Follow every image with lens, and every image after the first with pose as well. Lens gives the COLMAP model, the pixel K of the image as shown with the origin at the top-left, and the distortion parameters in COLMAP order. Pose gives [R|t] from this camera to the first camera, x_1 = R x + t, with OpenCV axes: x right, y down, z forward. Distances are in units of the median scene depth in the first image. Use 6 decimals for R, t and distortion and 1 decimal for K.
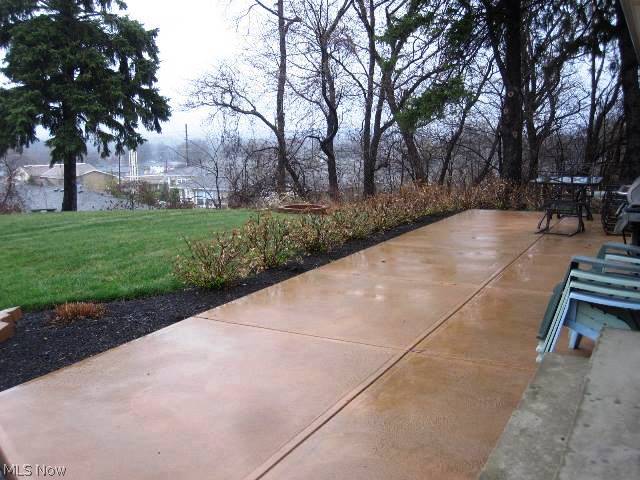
lens RADIAL K [[615.5, 0, 320.0], [0, 615.5, 240.0], [0, 0, 1]] dist [-0.076648, 0.004055]
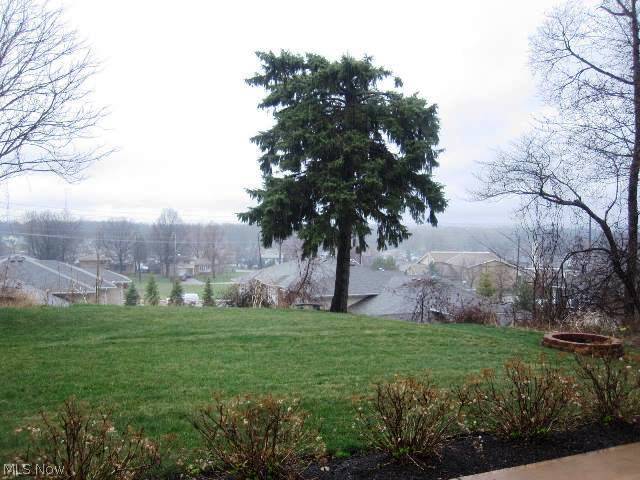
lens RADIAL K [[615.5, 0, 320.0], [0, 615.5, 240.0], [0, 0, 1]] dist [-0.076648, 0.004055]
pose [[0.808265, 0.022664, -0.588383, 0.109439], [-0.113541, 0.986504, -0.117973, -0.041100], [0.577769, 0.162159, 0.799930, 0.248507]]
